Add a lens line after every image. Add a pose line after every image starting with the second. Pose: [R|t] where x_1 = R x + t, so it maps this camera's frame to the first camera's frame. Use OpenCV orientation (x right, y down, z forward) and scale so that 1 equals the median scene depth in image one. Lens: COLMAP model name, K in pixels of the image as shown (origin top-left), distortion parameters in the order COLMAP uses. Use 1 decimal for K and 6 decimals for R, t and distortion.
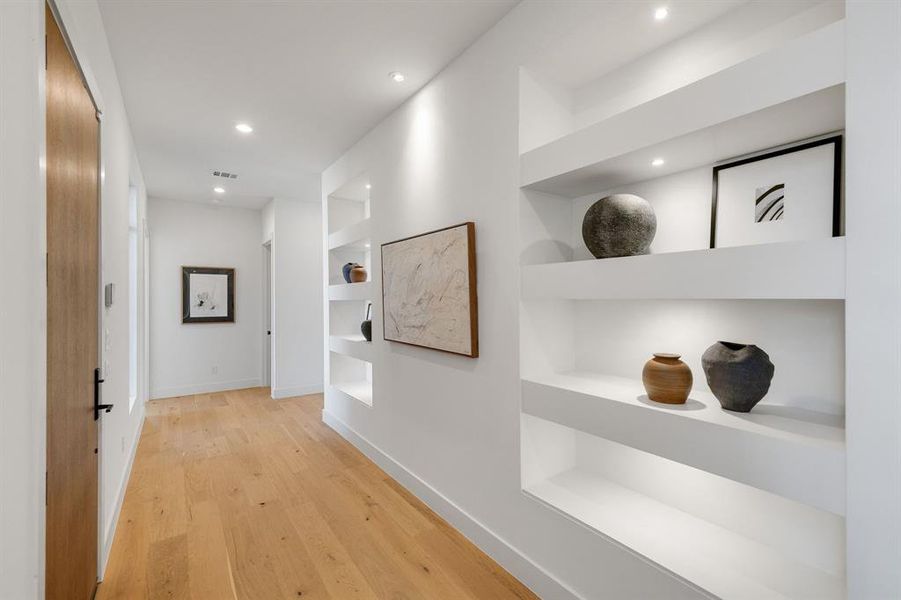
lens RADIAL K [[382.4, 0, 445.4], [0, 382.4, 301.1], [0, 0, 1]] dist [-0.003165, 0.001562]
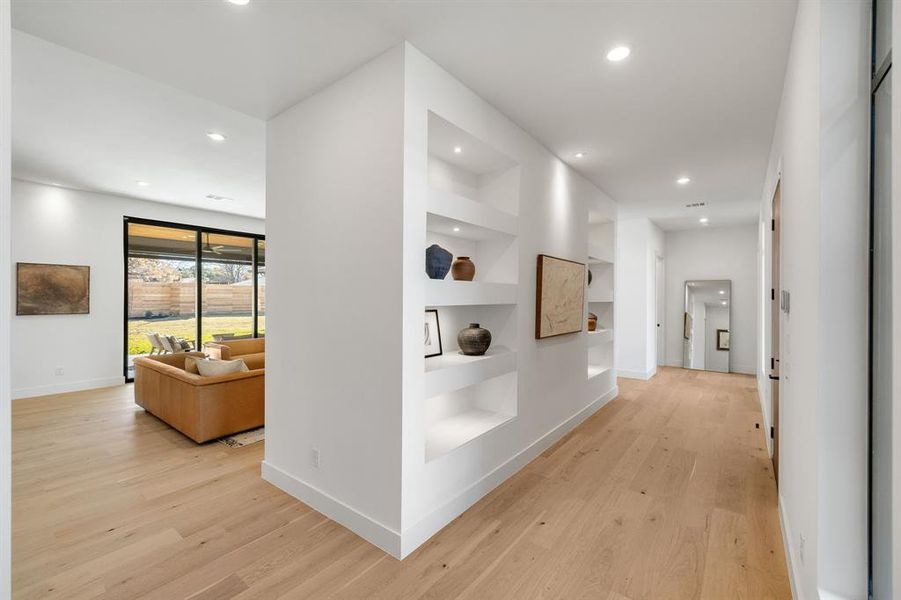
lens RADIAL K [[382.4, 0, 455.6], [0, 382.4, 300.0], [0, 0, 1]] dist [-0.003165, 0.001562]
pose [[-0.303496, -0.005278, 0.952818, -1.283404], [-0.000263, 0.999985, 0.005456, -0.021029], [-0.952833, 0.001405, -0.303492, 1.747601]]
